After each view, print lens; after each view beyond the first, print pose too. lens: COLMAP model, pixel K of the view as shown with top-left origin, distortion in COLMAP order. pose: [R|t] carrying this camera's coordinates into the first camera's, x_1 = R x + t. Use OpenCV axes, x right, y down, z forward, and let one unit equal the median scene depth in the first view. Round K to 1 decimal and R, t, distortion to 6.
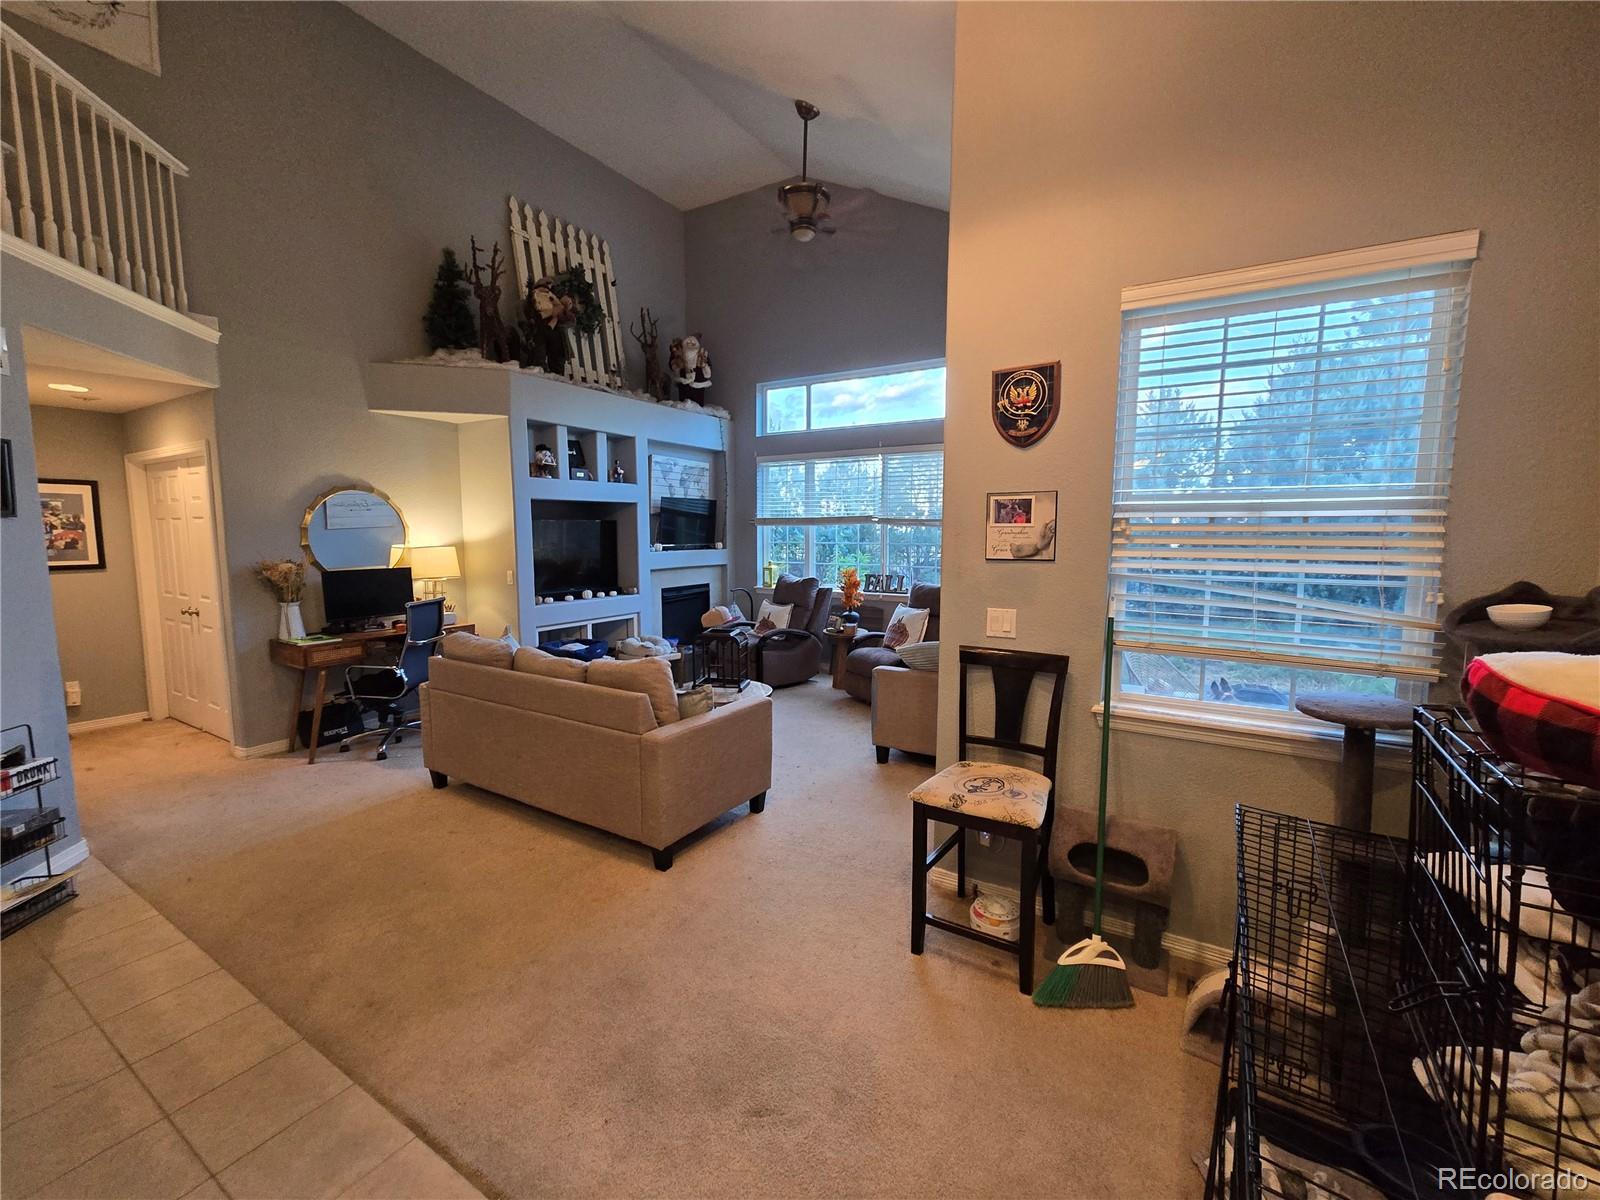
lens RADIAL K [[660.4, 0, 805.7], [0, 660.4, 604.8], [0, 0, 1]] dist [0.000931, 0.000022]
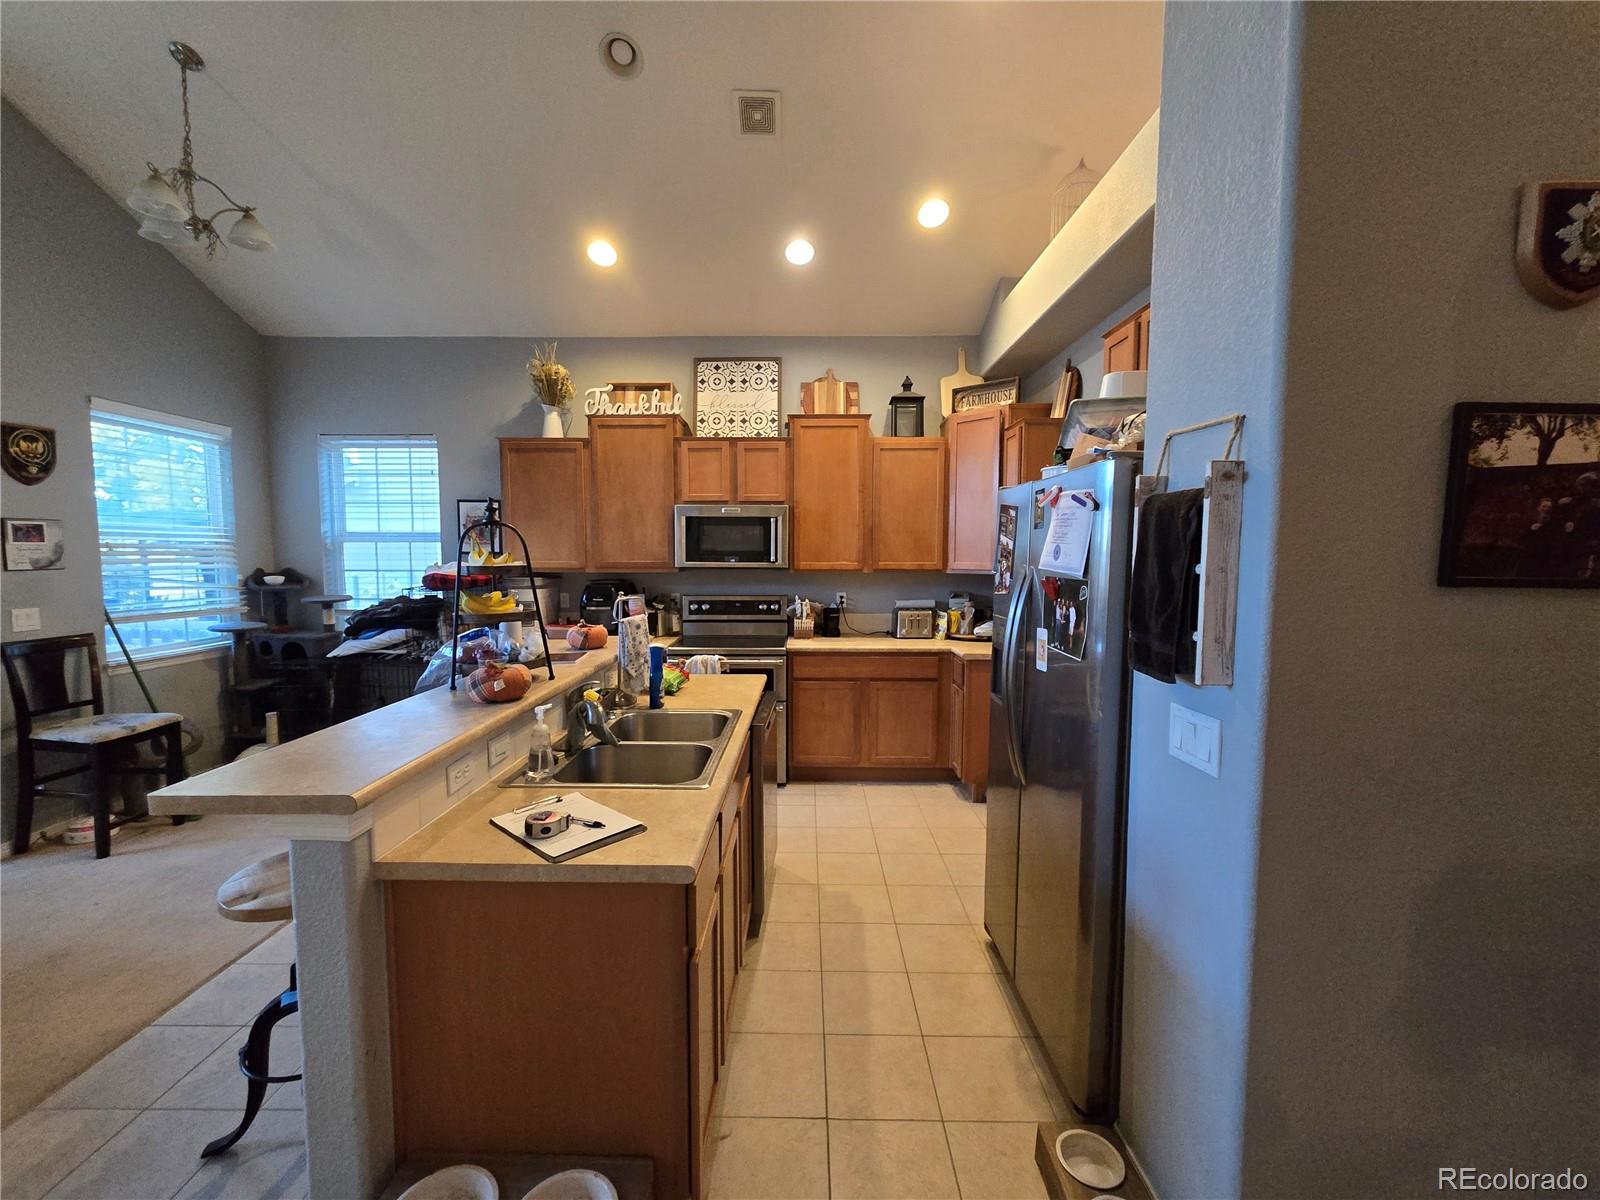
lens RADIAL K [[650.4, 0, 797.9], [0, 650.4, 598.4], [0, 0, 1]] dist [0.001201, 0.000104]
pose [[-0.517601, -0.063797, 0.853240, -1.643469], [0.094237, 0.986899, 0.130958, -0.039955], [-0.850417, 0.148191, -0.504808, 0.383610]]
